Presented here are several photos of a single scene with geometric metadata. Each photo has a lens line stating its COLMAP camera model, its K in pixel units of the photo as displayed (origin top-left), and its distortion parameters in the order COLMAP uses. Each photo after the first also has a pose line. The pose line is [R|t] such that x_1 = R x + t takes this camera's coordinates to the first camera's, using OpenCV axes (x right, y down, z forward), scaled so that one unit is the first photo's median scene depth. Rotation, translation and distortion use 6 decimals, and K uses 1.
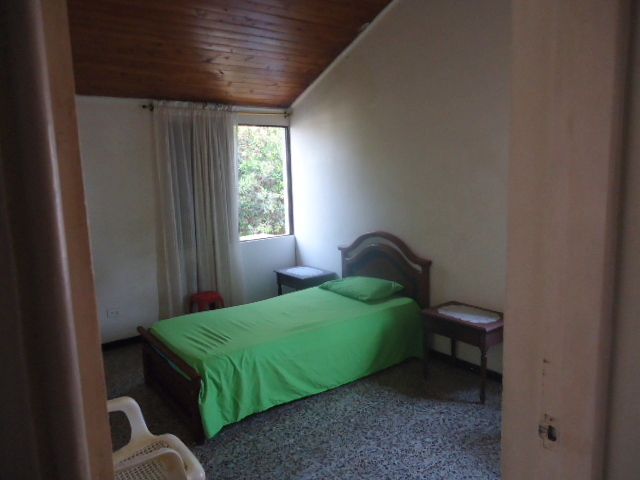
lens RADIAL K [[469.2, 0, 320.0], [0, 469.2, 240.0], [0, 0, 1]] dist [-0.006747, -0.005438]
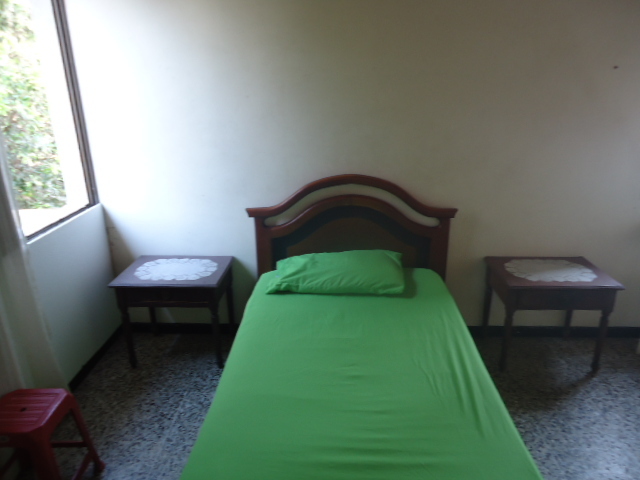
lens RADIAL K [[469.2, 0, 320.0], [0, 469.2, 240.0], [0, 0, 1]] dist [-0.006747, -0.005438]
pose [[0.628297, -0.242288, 0.739283, -0.471923], [0.103528, 0.967855, 0.229213, -0.103373], [-0.771054, -0.067478, 0.633184, 0.831511]]
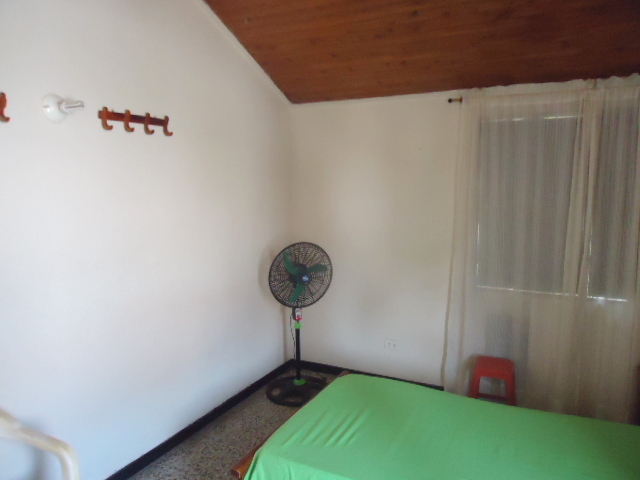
lens RADIAL K [[469.2, 0, 320.0], [0, 469.2, 240.0], [0, 0, 1]] dist [-0.006747, -0.005438]
pose [[0.435613, 0.134712, -0.889997, 0.331921], [-0.140429, 0.986802, 0.080632, -0.116008], [0.889113, 0.089857, 0.448781, 0.626791]]
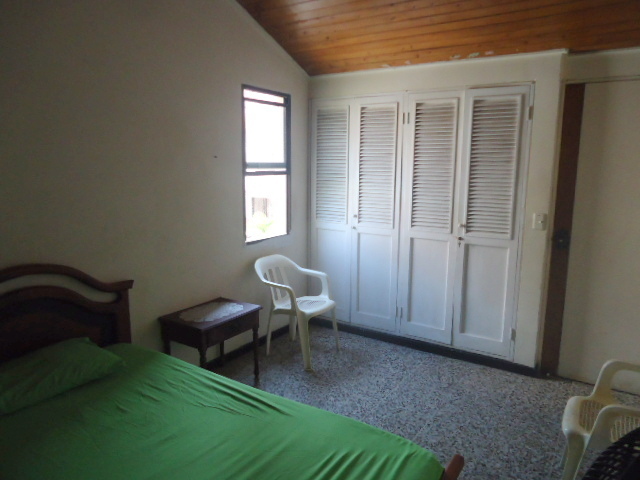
lens RADIAL K [[469.2, 0, 320.0], [0, 469.2, 240.0], [0, 0, 1]] dist [-0.006747, -0.005438]
pose [[-0.343903, -0.128270, 0.930203, -0.638392], [0.131250, 0.974335, 0.182880, -0.131768], [-0.929787, 0.184982, -0.318241, 1.100884]]
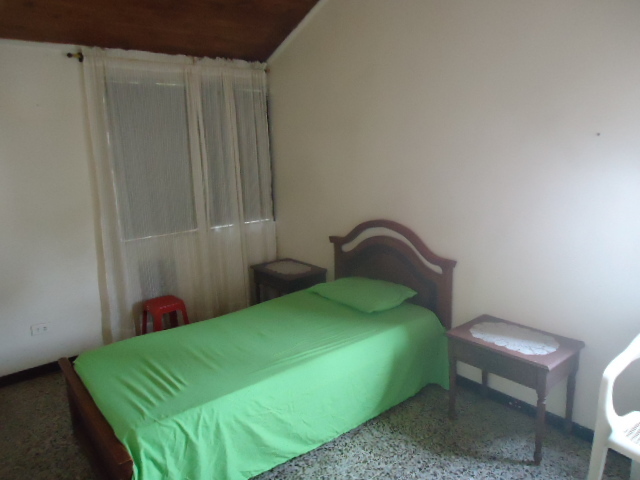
lens RADIAL K [[469.2, 0, 320.0], [0, 469.2, 240.0], [0, 0, 1]] dist [-0.006747, -0.005438]
pose [[0.999241, -0.011122, 0.037345, -0.011664], [0.008924, 0.998247, 0.058508, -0.041320], [-0.037930, -0.058130, 0.997588, 0.297548]]
